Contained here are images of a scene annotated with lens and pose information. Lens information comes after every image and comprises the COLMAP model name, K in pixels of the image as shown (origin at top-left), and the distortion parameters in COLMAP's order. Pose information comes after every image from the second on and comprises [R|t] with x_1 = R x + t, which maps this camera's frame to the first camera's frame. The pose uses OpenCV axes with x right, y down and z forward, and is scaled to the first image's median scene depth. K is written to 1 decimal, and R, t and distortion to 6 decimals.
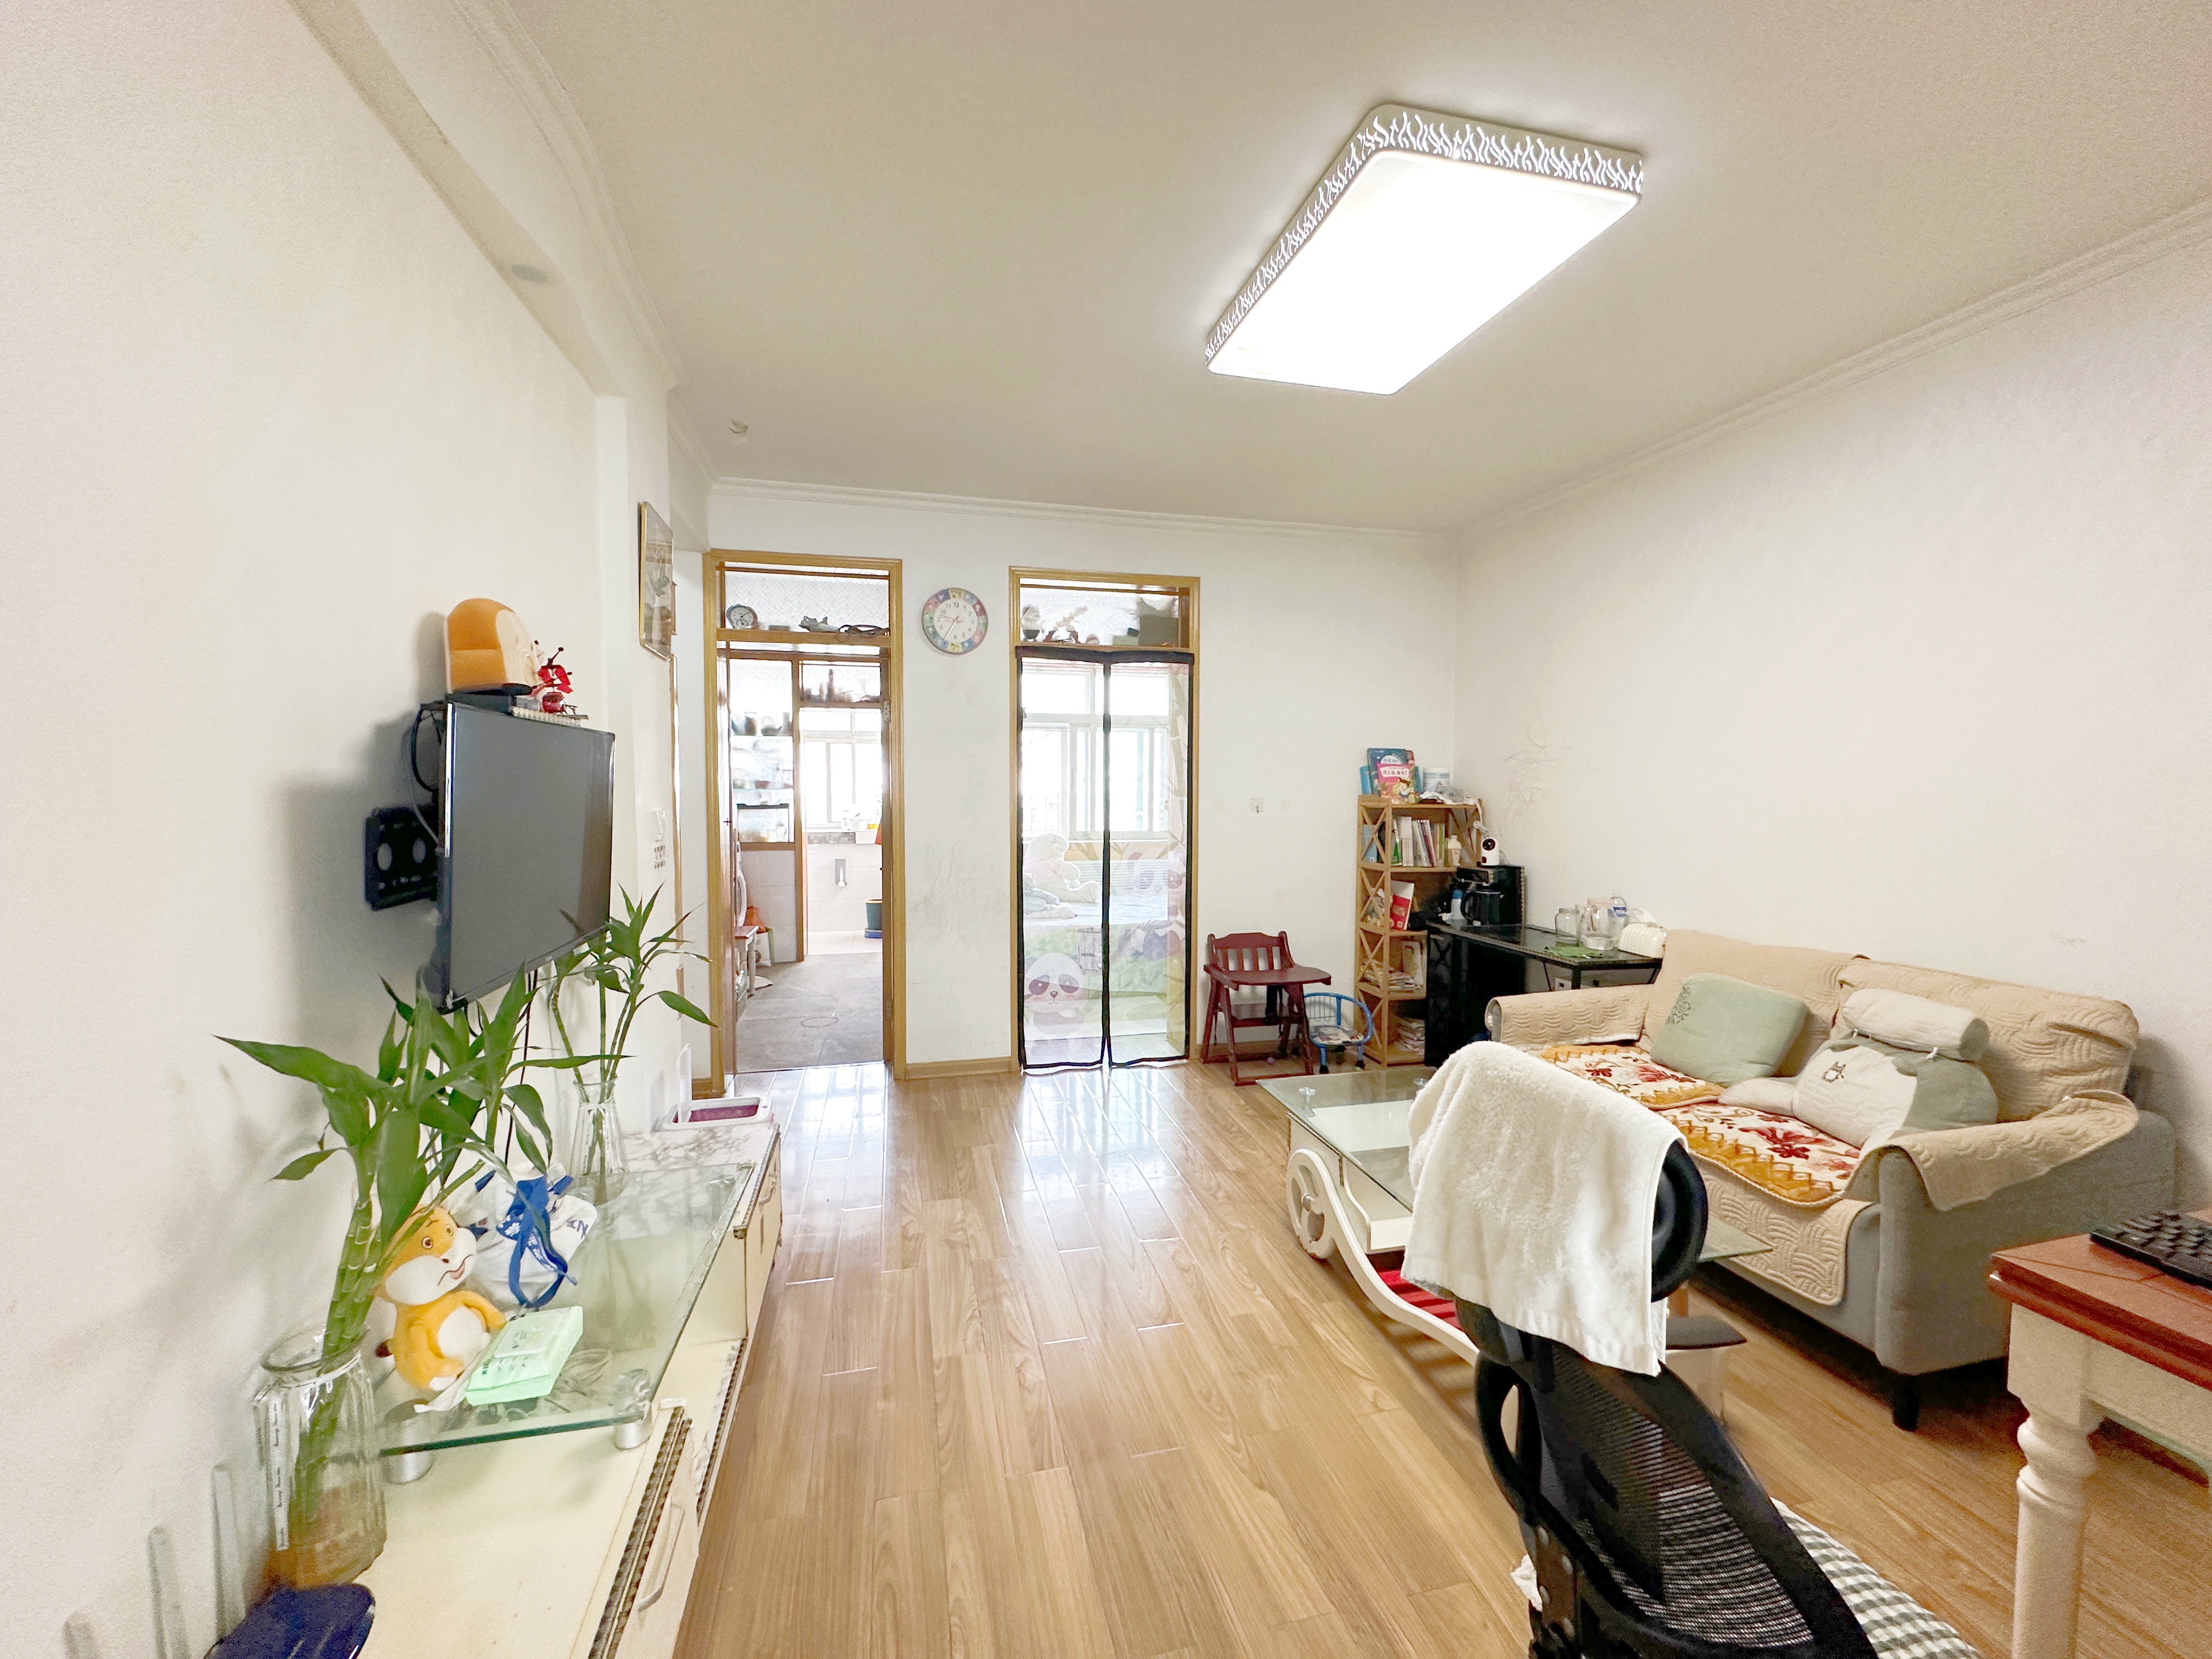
lens RADIAL K [[886.9, 0, 1107.7], [0, 886.9, 831.6], [0, 0, 1]] dist [-0.001744, 0.000076]
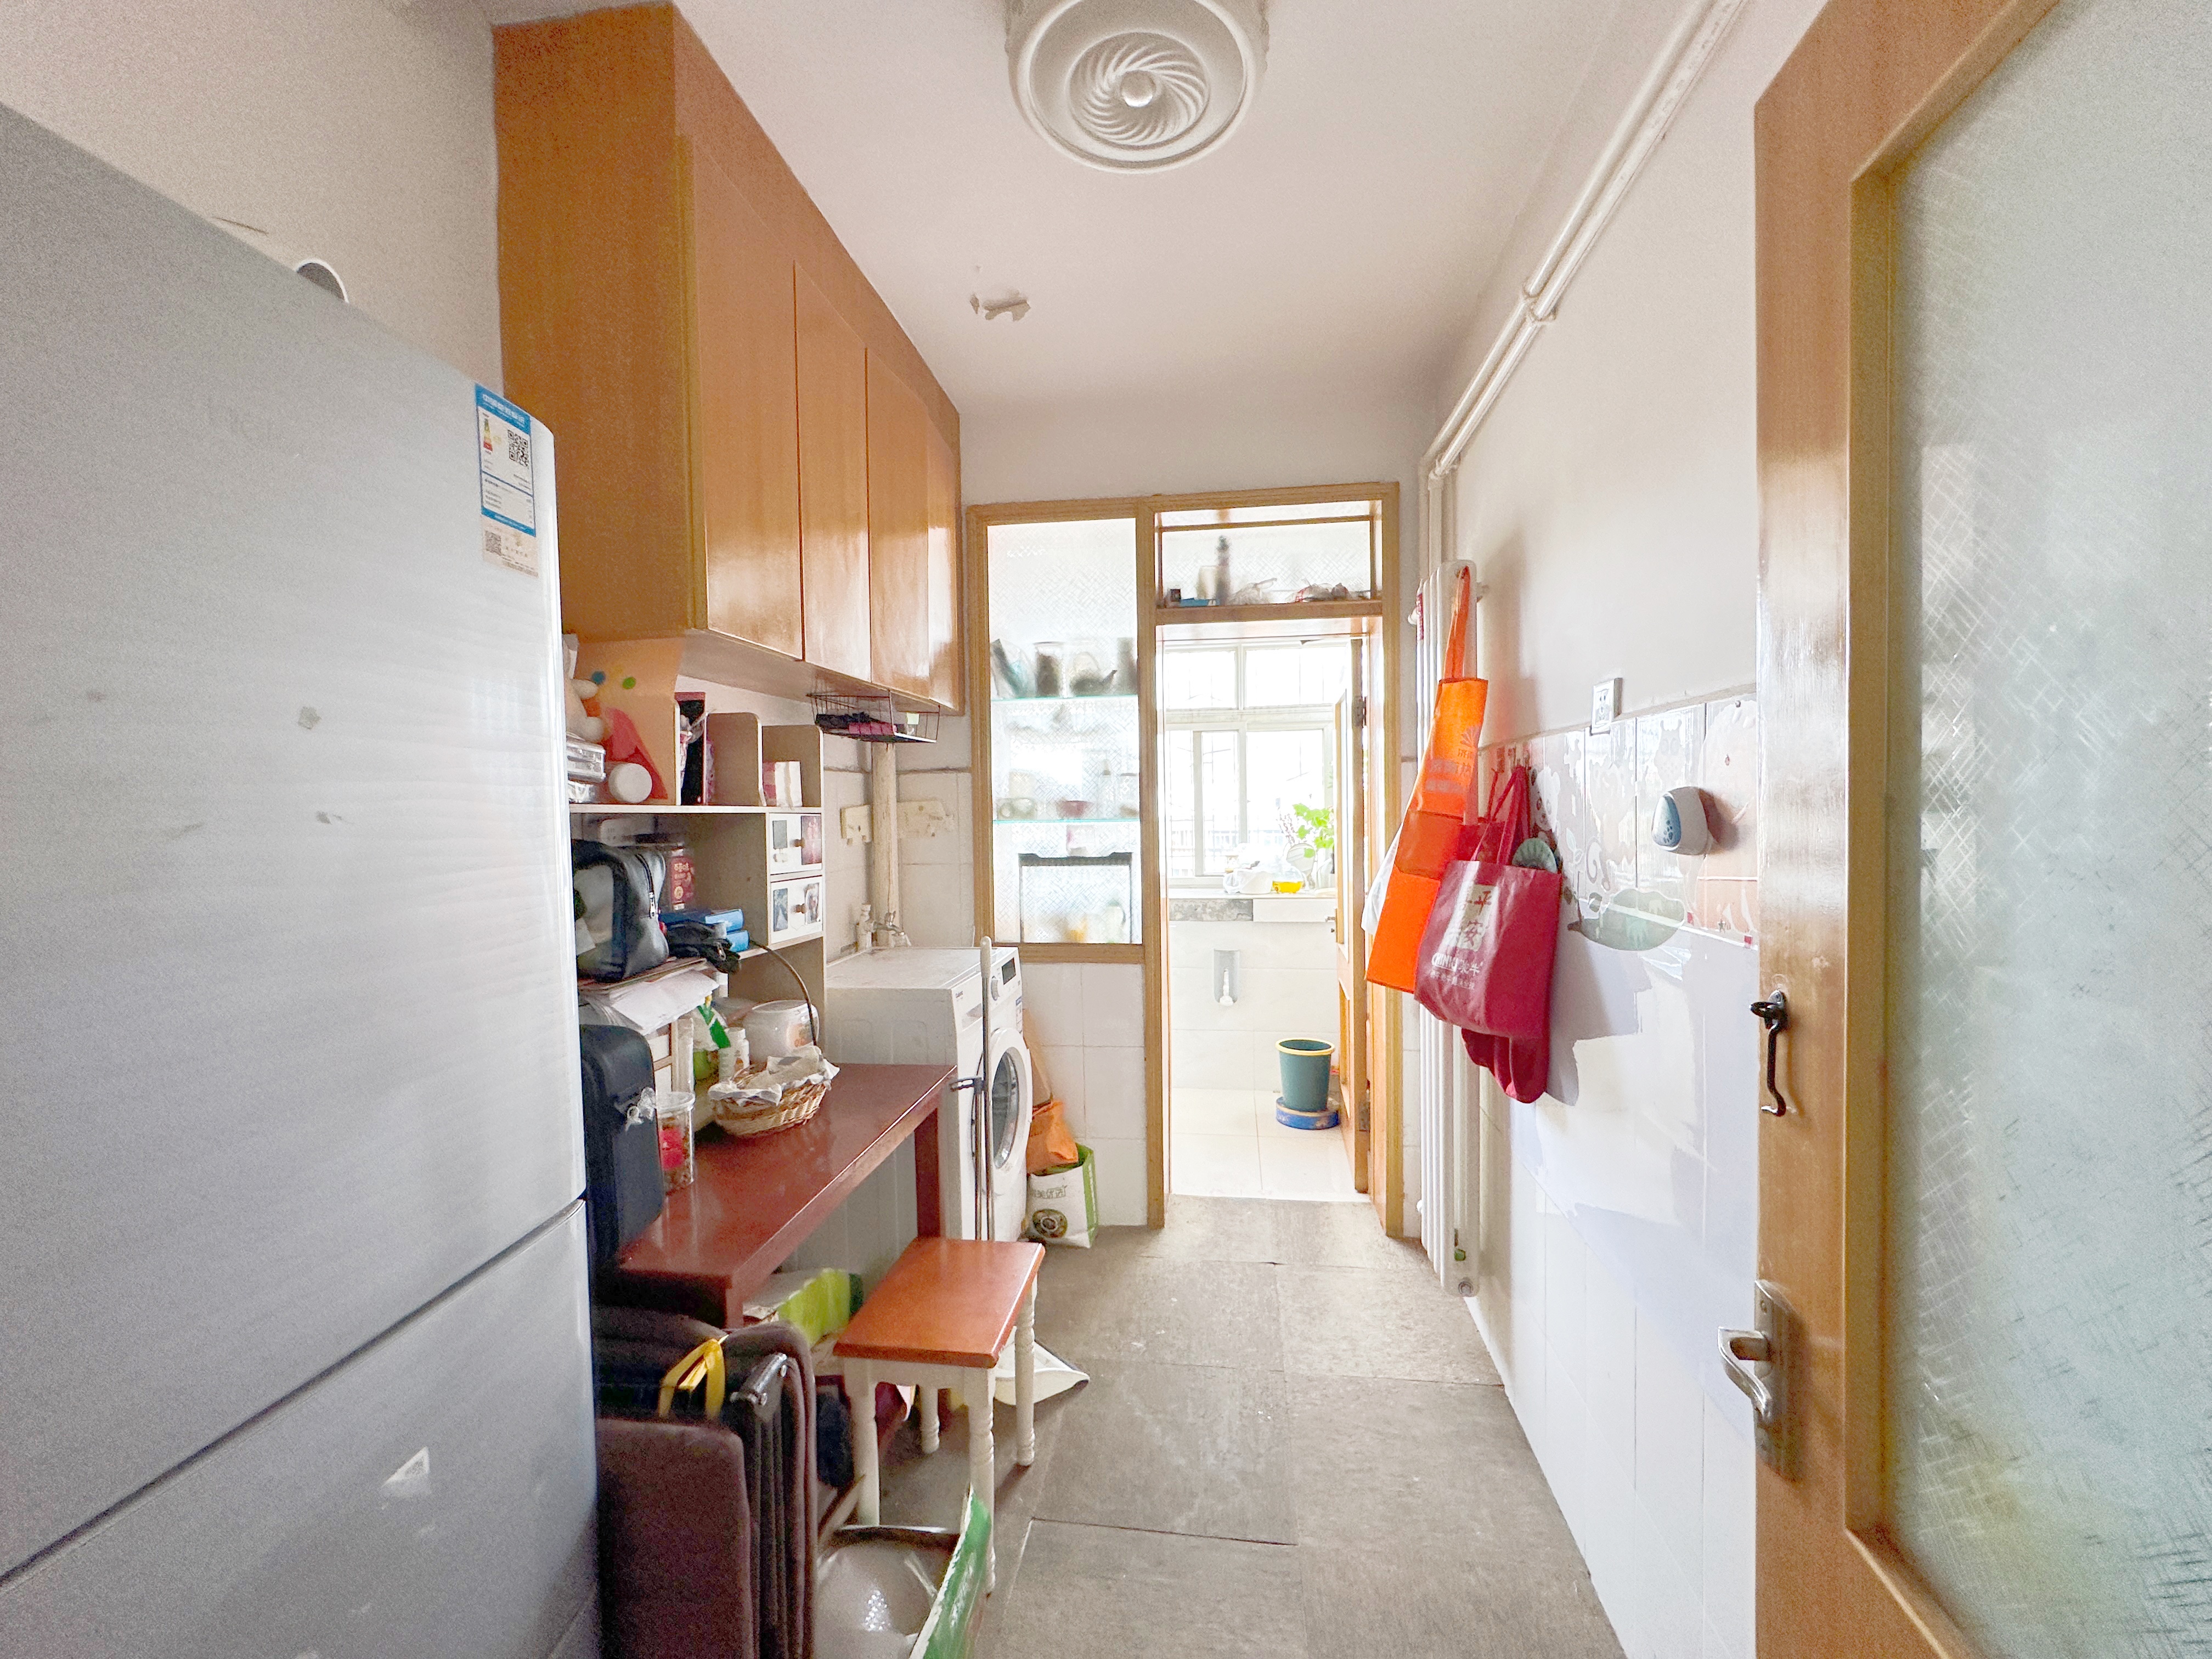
lens RADIAL K [[886.9, 0, 1105.6], [0, 886.9, 835.3], [0, 0, 1]] dist [-0.001744, 0.000076]
pose [[0.929296, -0.010842, -0.369177, -0.217944], [0.001971, 0.999700, -0.024398, -0.029871], [0.369331, 0.021946, 0.929039, 0.610736]]
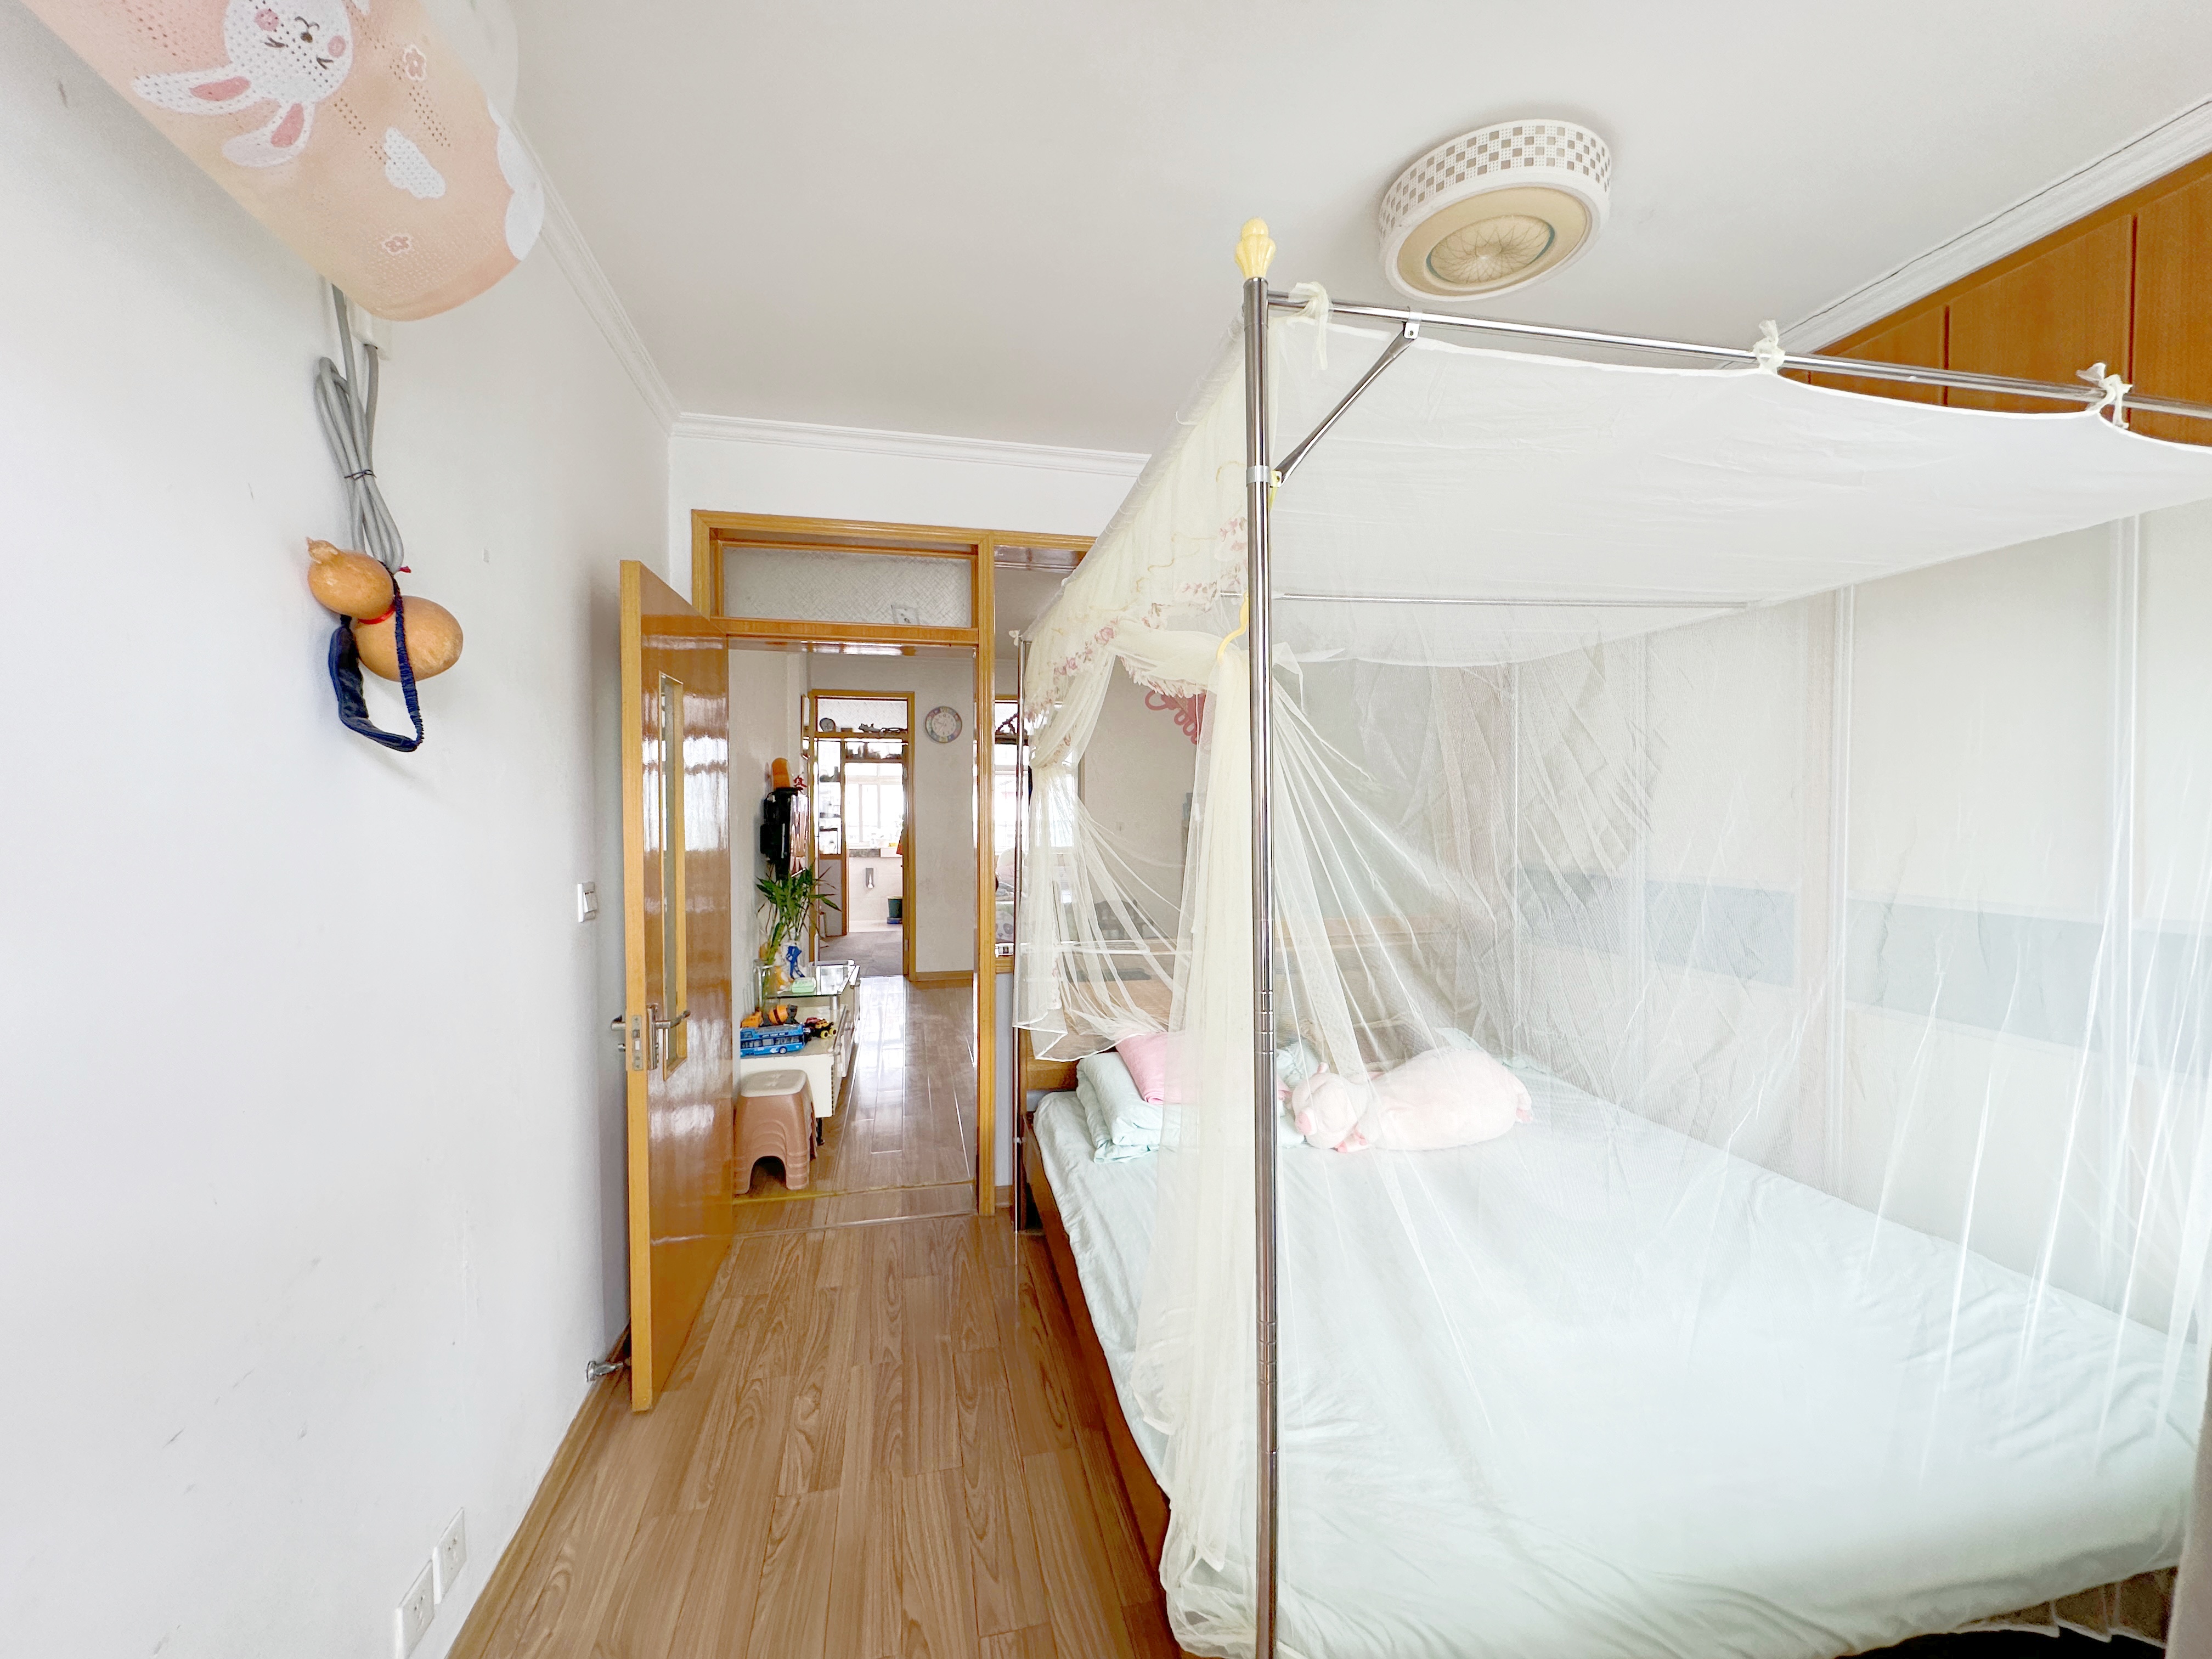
lens RADIAL K [[886.9, 0, 1098.3], [0, 886.9, 825.9], [0, 0, 1]] dist [-0.001744, 0.000076]
pose [[0.999679, -0.005569, -0.024733, 0.108747], [0.004689, 0.999359, -0.035503, 0.019487], [0.024915, 0.035375, 0.999063, -0.460412]]
